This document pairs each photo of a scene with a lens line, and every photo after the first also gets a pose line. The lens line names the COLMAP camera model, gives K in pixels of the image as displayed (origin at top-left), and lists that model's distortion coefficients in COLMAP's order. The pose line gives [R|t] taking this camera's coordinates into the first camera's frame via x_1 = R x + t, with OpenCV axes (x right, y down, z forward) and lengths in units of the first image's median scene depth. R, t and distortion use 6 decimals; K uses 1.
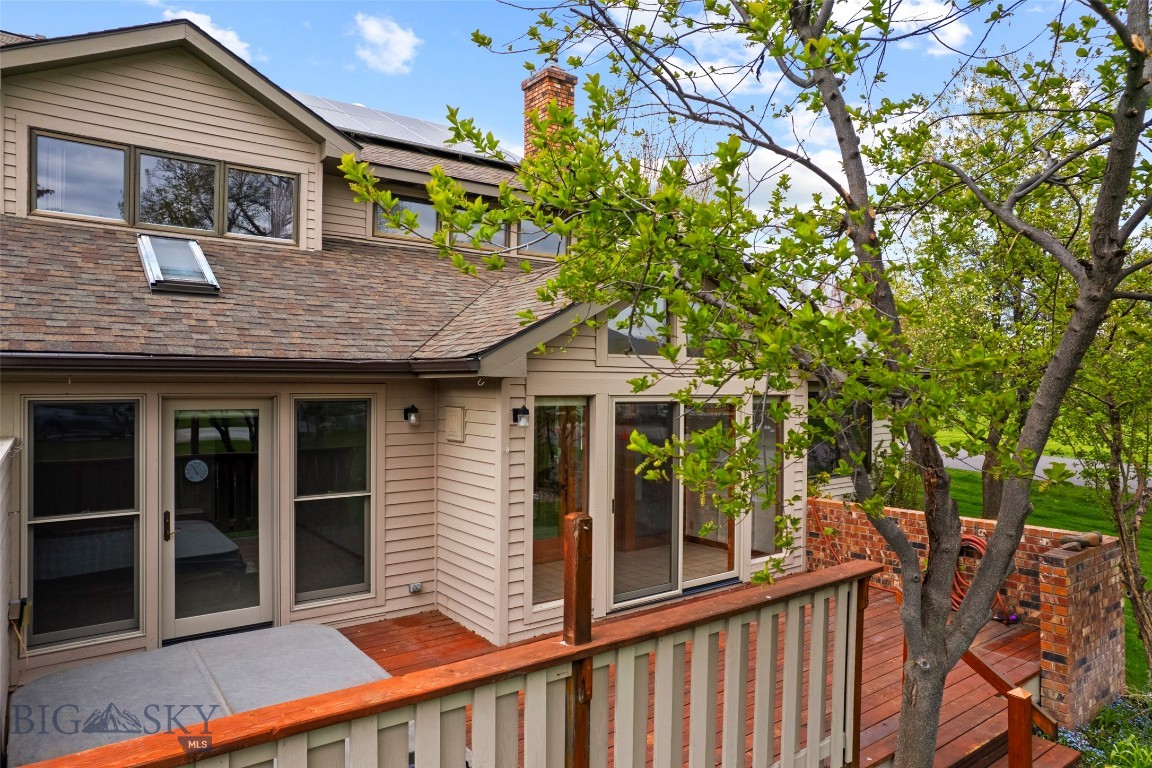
lens RADIAL K [[734.9, 0, 580.3], [0, 734.9, 387.7], [0, 0, 1]] dist [-0.017429, 0.002474]
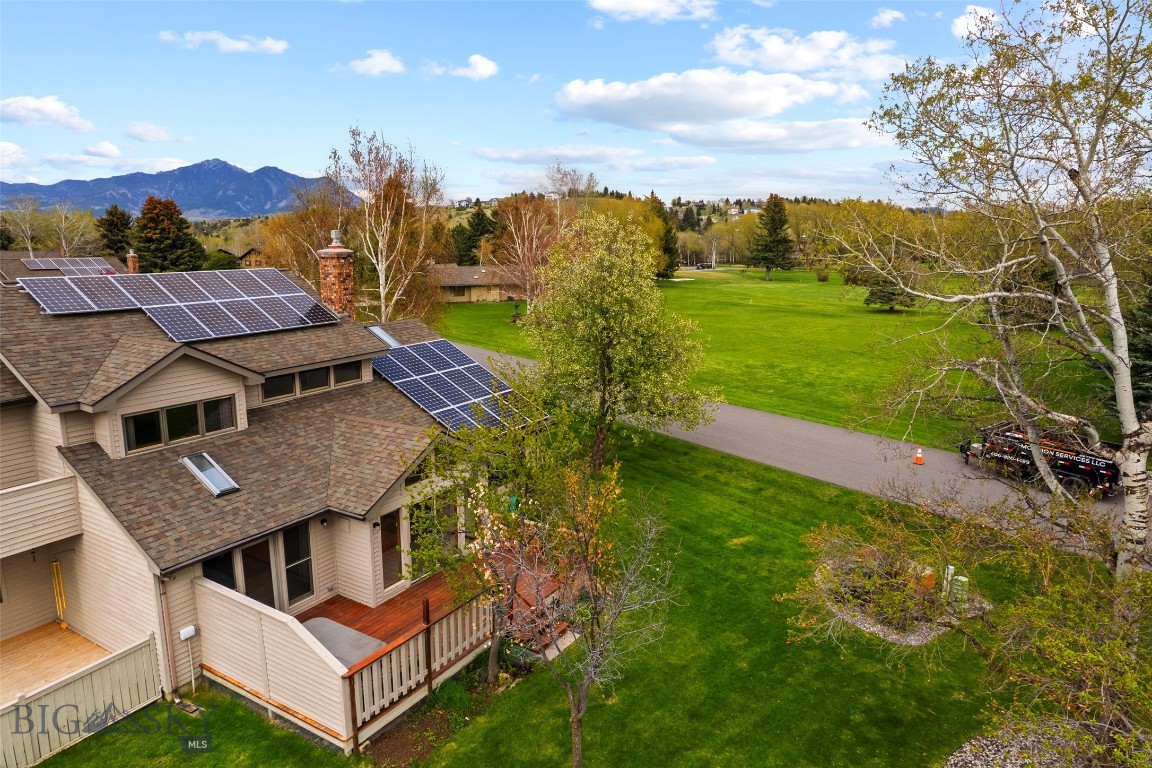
lens RADIAL K [[734.9, 0, 571.3], [0, 734.9, 384.2], [0, 0, 1]] dist [-0.017429, 0.002474]
pose [[0.928776, -0.070897, 0.363798, -0.343947], [-0.006873, 0.978072, 0.208155, -0.988787], [-0.370578, -0.195829, 0.907922, -1.517243]]
